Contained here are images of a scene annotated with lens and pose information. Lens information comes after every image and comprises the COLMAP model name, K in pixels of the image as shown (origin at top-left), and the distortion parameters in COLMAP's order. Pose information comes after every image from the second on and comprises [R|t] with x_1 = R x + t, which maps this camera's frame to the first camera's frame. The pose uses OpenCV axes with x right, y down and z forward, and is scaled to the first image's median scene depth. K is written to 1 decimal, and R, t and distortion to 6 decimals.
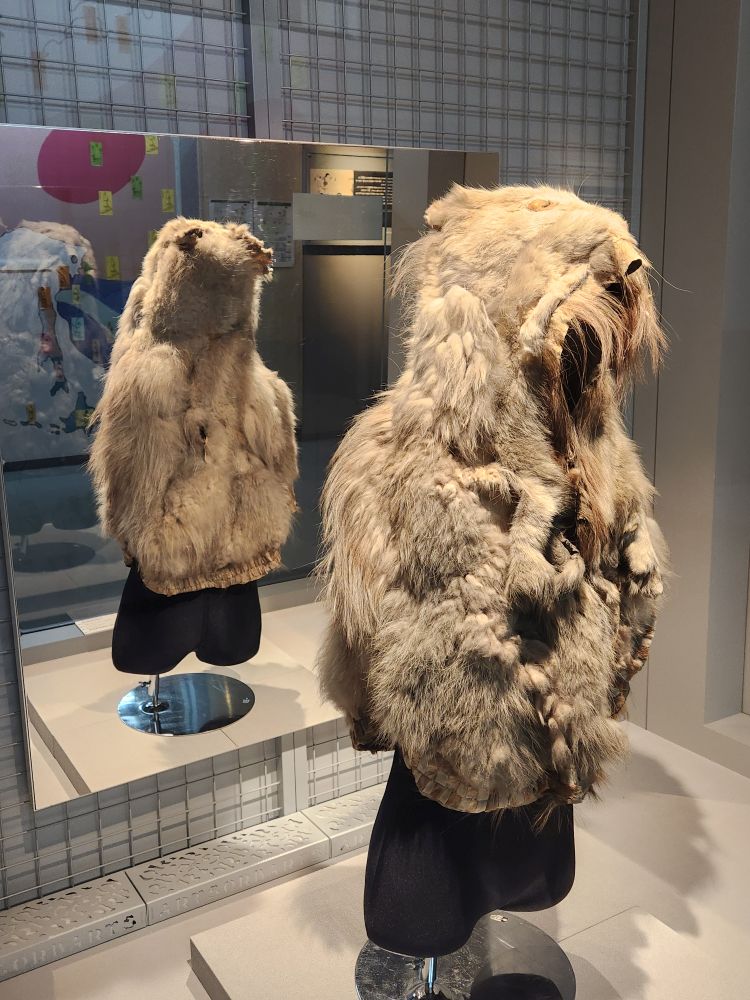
lens RADIAL K [[932.9, 0, 365.8], [0, 932.9, 496.7], [0, 0, 1]] dist [0.019280, 0.000000]
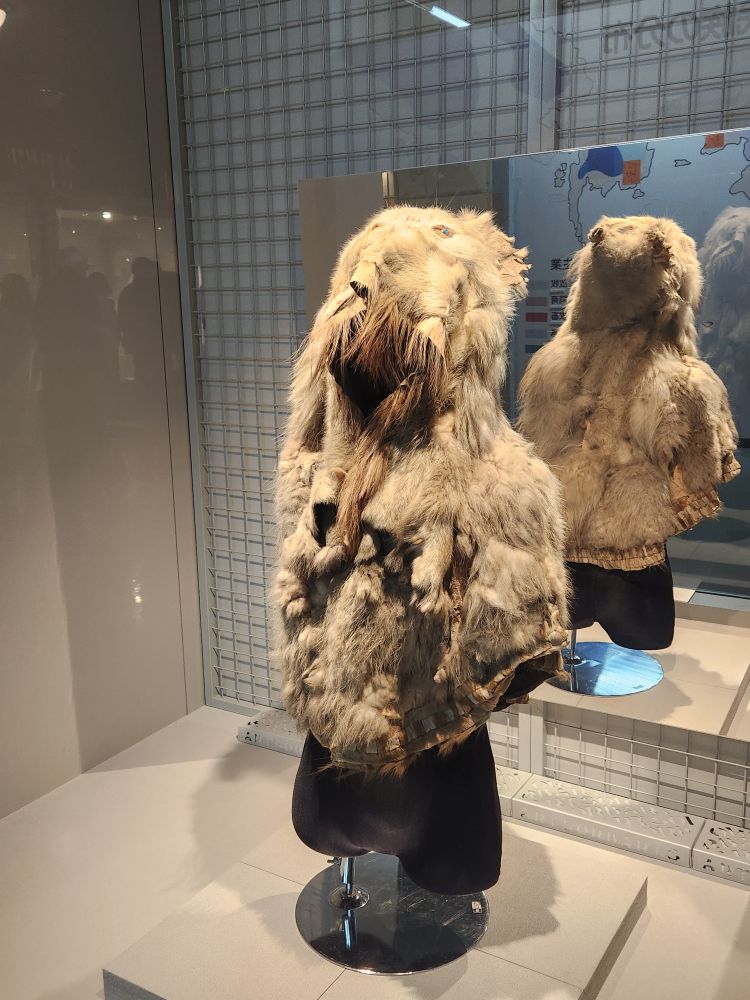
lens RADIAL K [[932.9, 0, 366.1], [0, 932.9, 509.2], [0, 0, 1]] dist [0.019280, 0.000000]
pose [[0.447757, 0.209941, -0.869160, 0.778149], [-0.168509, 0.974440, 0.148562, -0.097441], [0.878134, 0.079942, 0.471689, 0.320180]]
